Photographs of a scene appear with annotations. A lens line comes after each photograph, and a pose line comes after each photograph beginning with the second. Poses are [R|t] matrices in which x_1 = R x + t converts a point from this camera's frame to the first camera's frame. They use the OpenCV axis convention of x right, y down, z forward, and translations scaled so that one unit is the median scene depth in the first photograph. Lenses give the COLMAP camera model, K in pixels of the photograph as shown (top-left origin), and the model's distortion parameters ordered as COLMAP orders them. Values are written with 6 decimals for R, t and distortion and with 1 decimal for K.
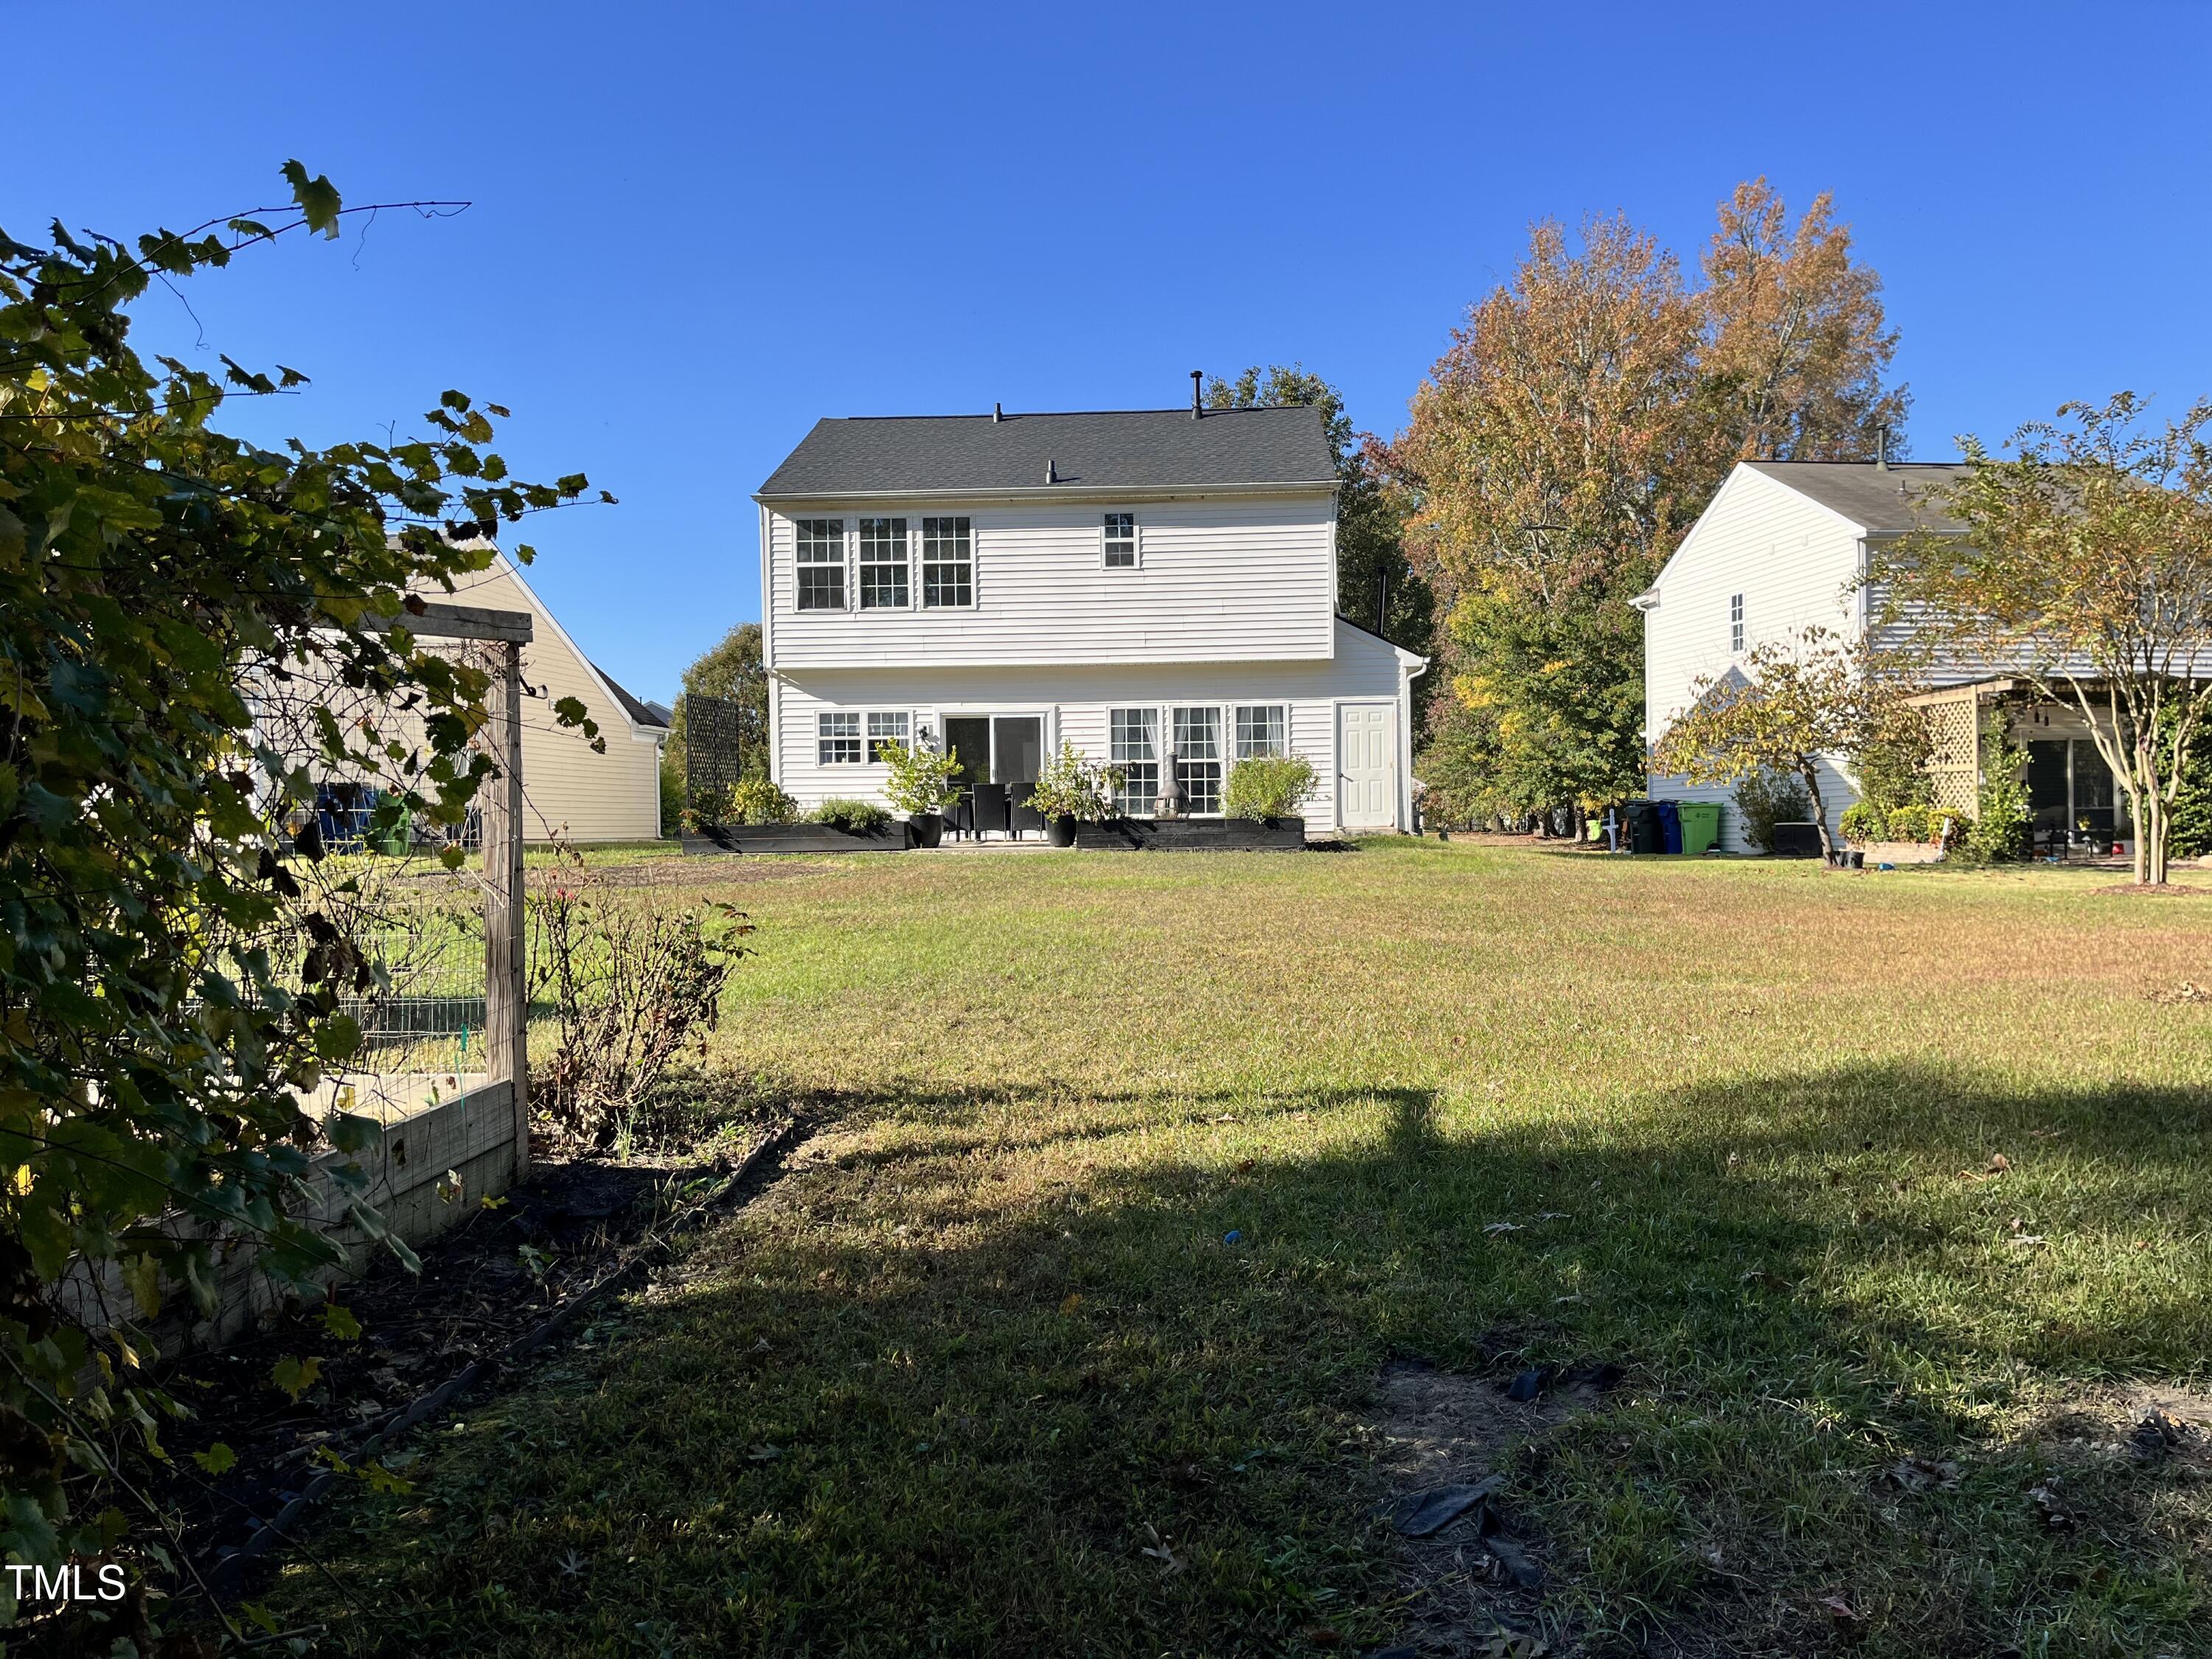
lens RADIAL K [[1661.0, 0, 1115.3], [0, 1661.0, 853.2], [0, 0, 1]] dist [0.081379, -0.109489]
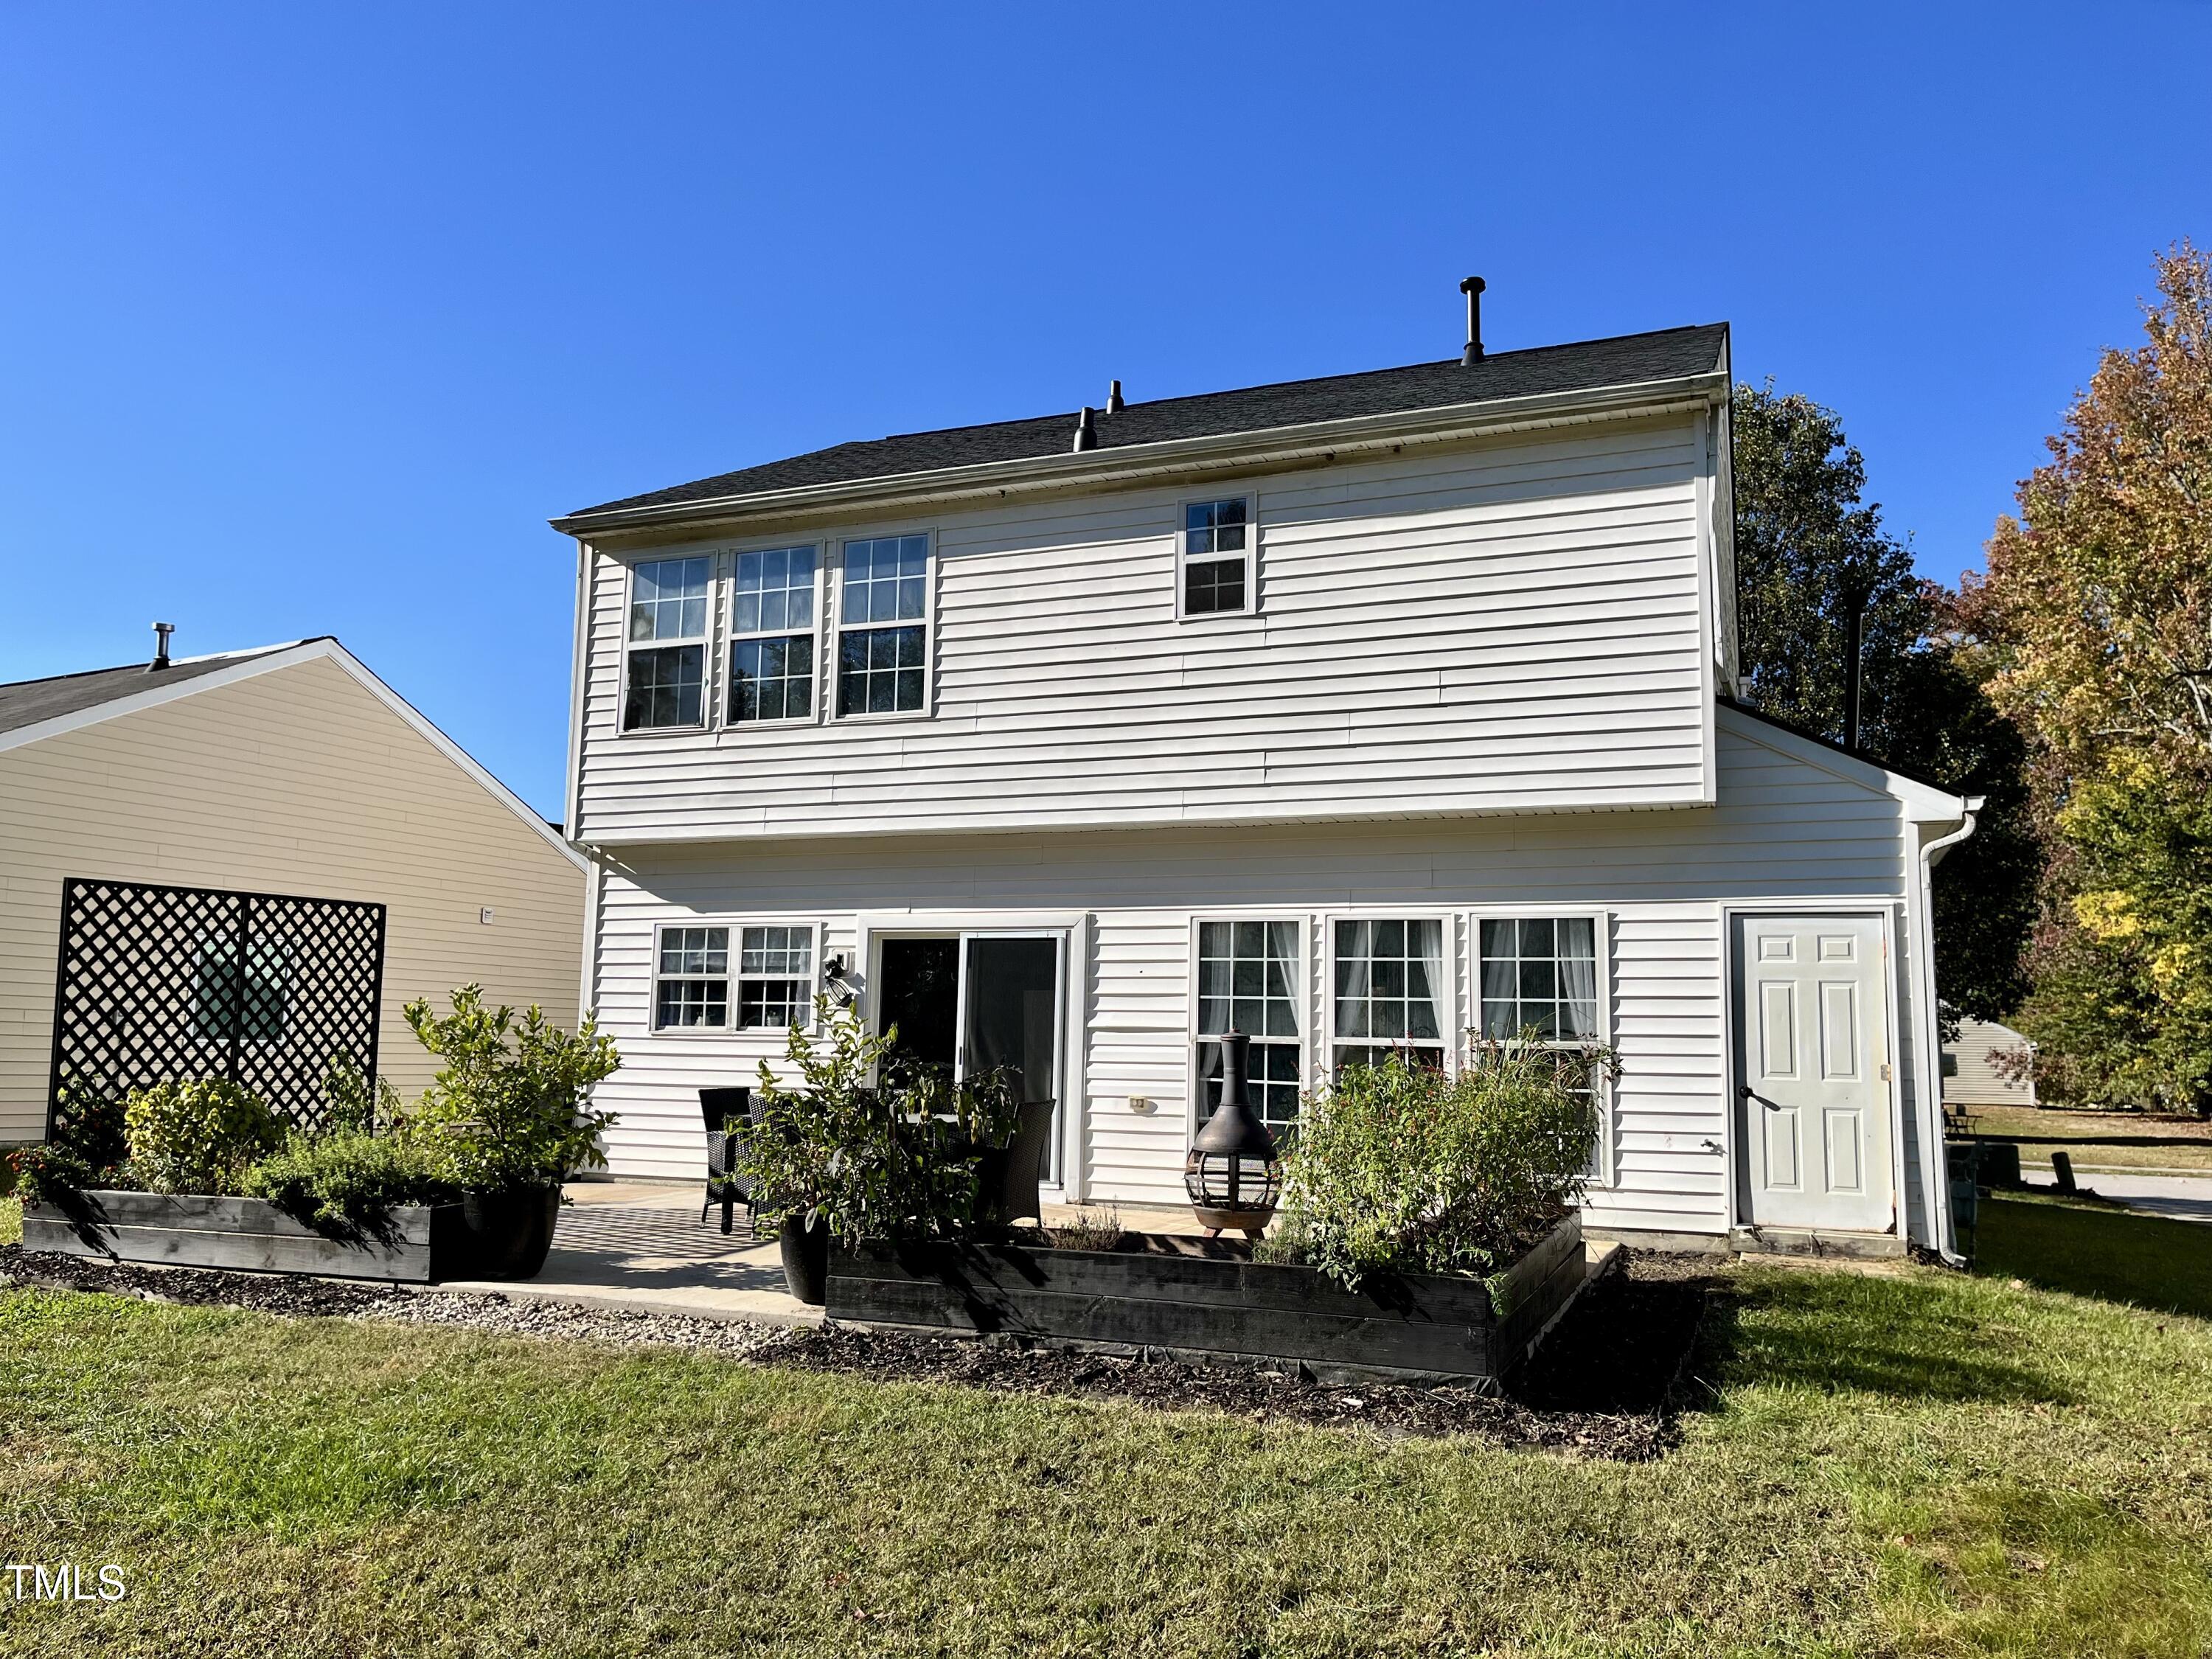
lens RADIAL K [[1661.0, 0, 1106.6], [0, 1661.0, 844.7], [0, 0, 1]] dist [0.081379, -0.109489]
pose [[0.948261, -0.008475, -0.317379, 0.118275], [-0.035880, 0.990379, -0.133649, -0.046139], [0.315458, 0.138122, 0.938834, 0.563243]]
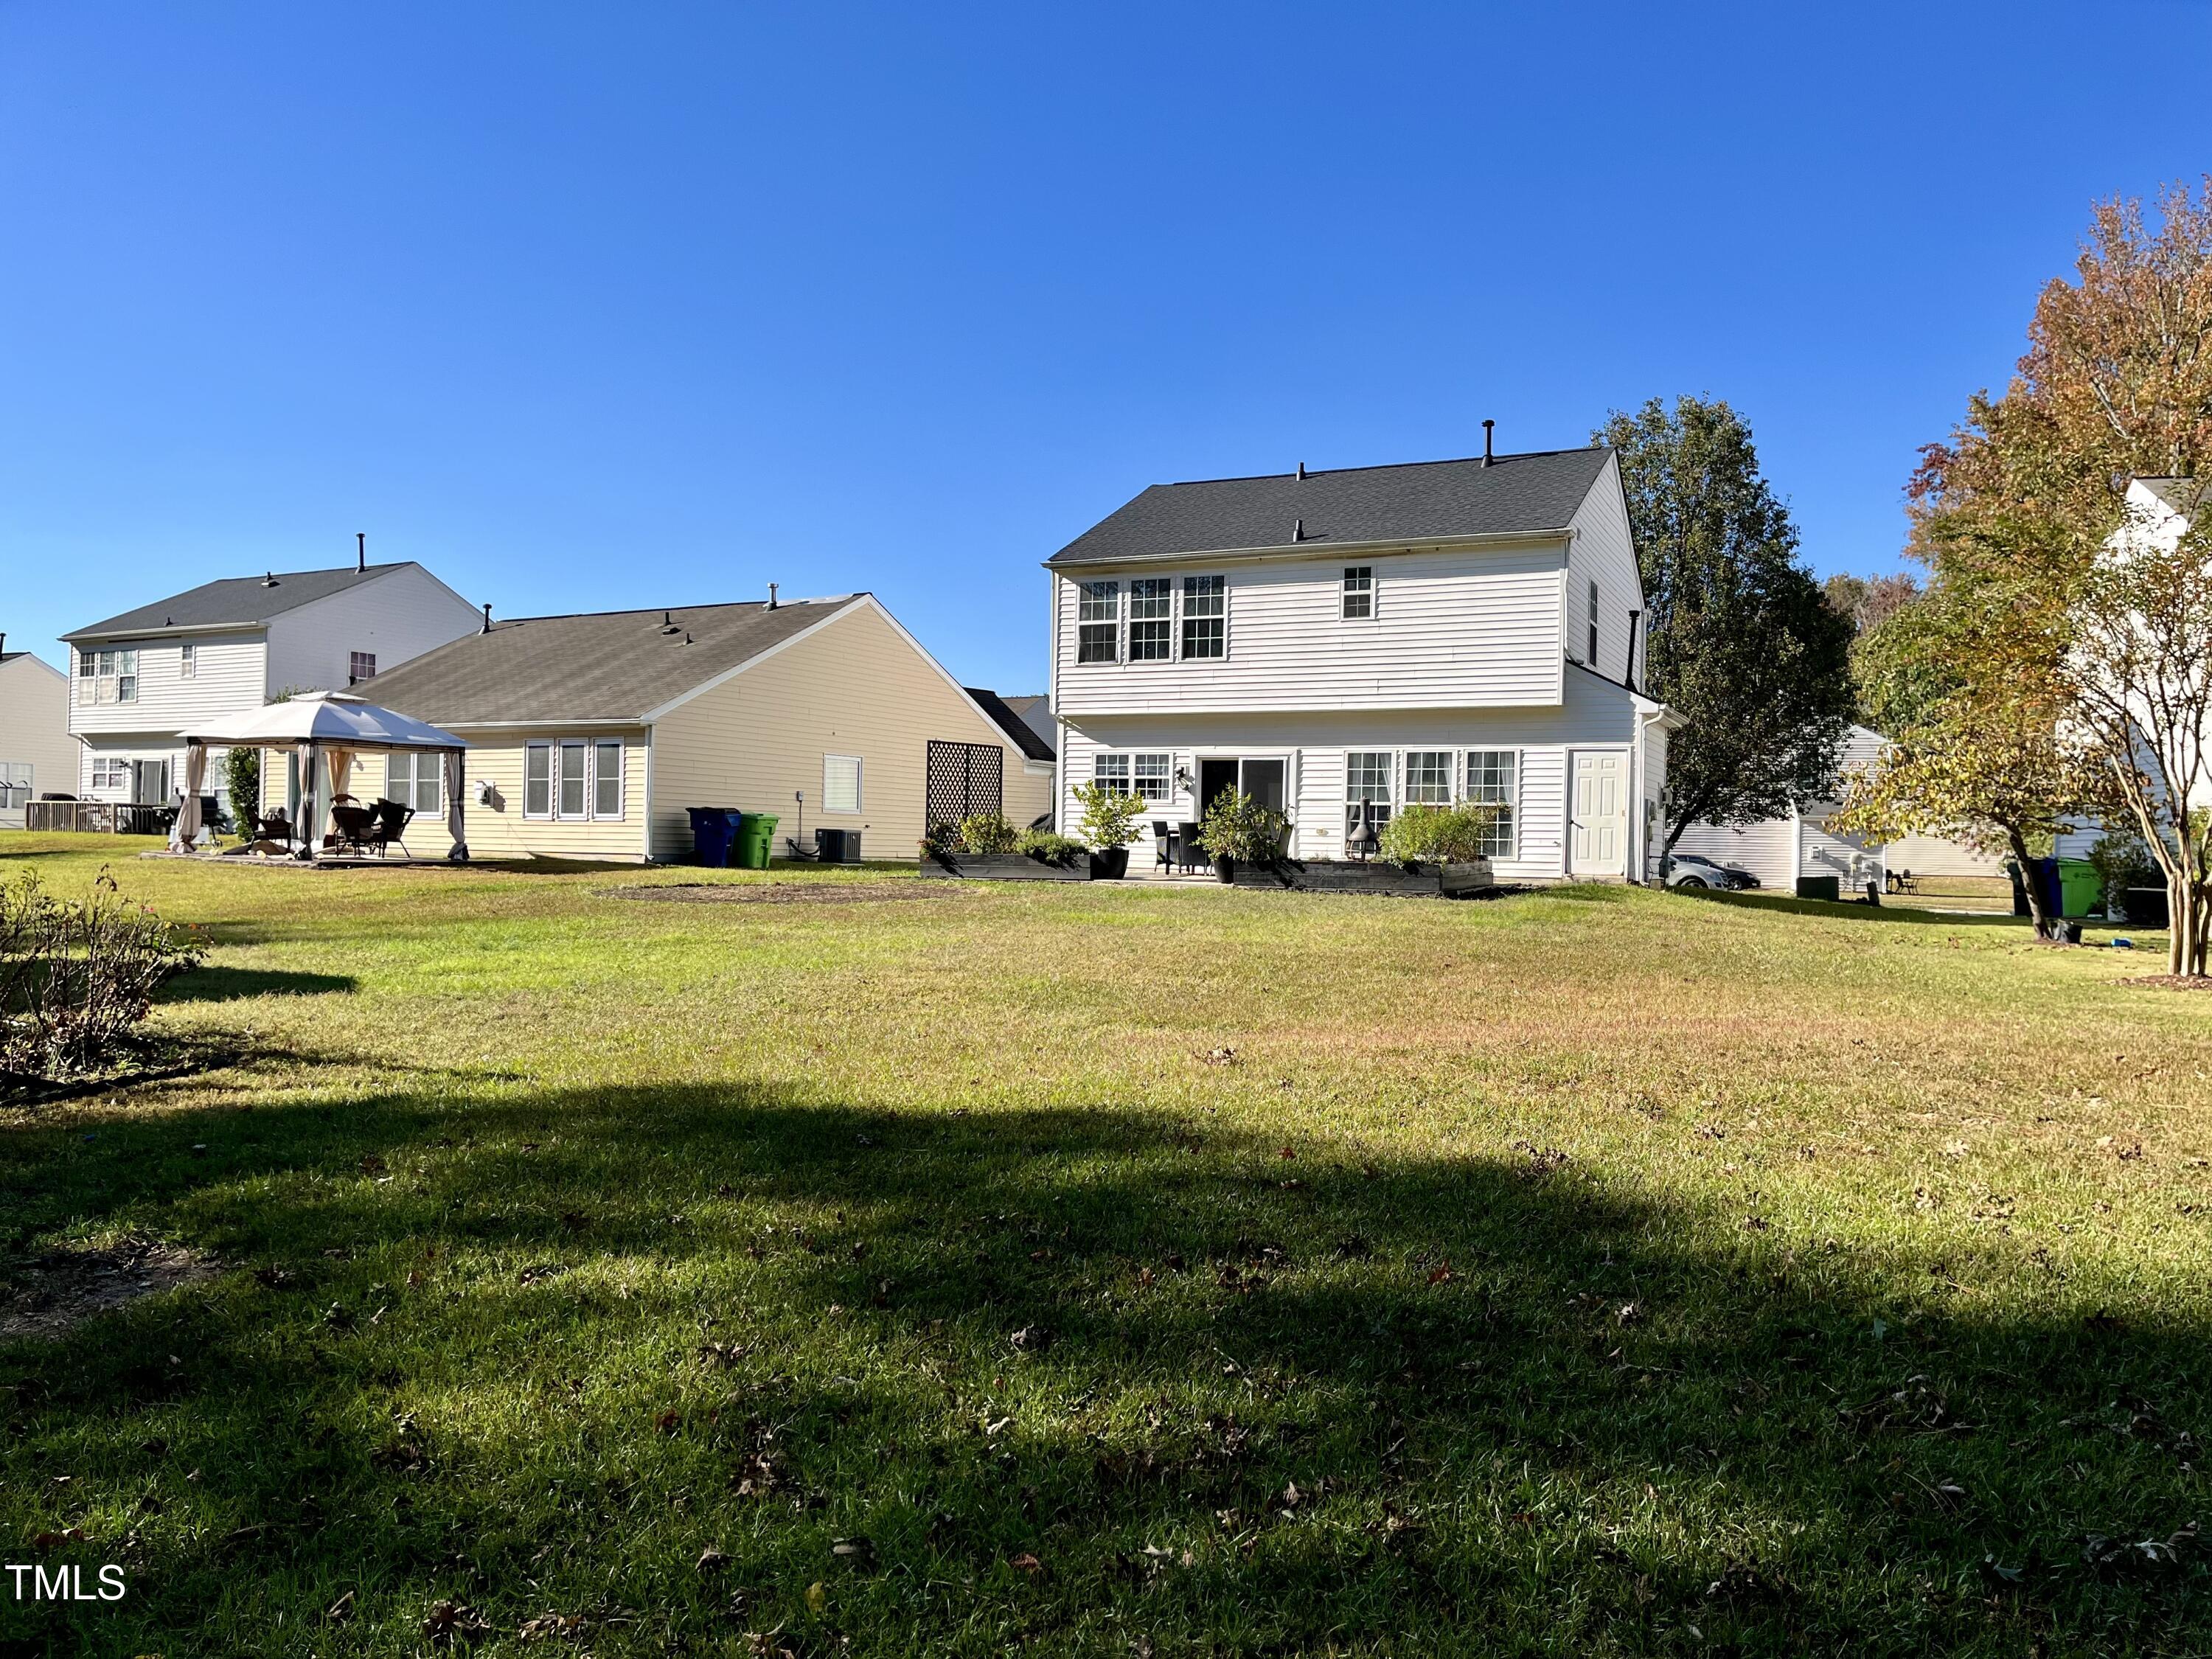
lens RADIAL K [[1661.0, 0, 1117.4], [0, 1661.0, 852.4], [0, 0, 1]] dist [0.081379, -0.109489]
pose [[0.927643, 0.031589, -0.372129, 0.255812], [-0.036739, 0.999302, -0.006757, -0.011689], [0.371656, 0.019940, 0.928156, -0.027795]]
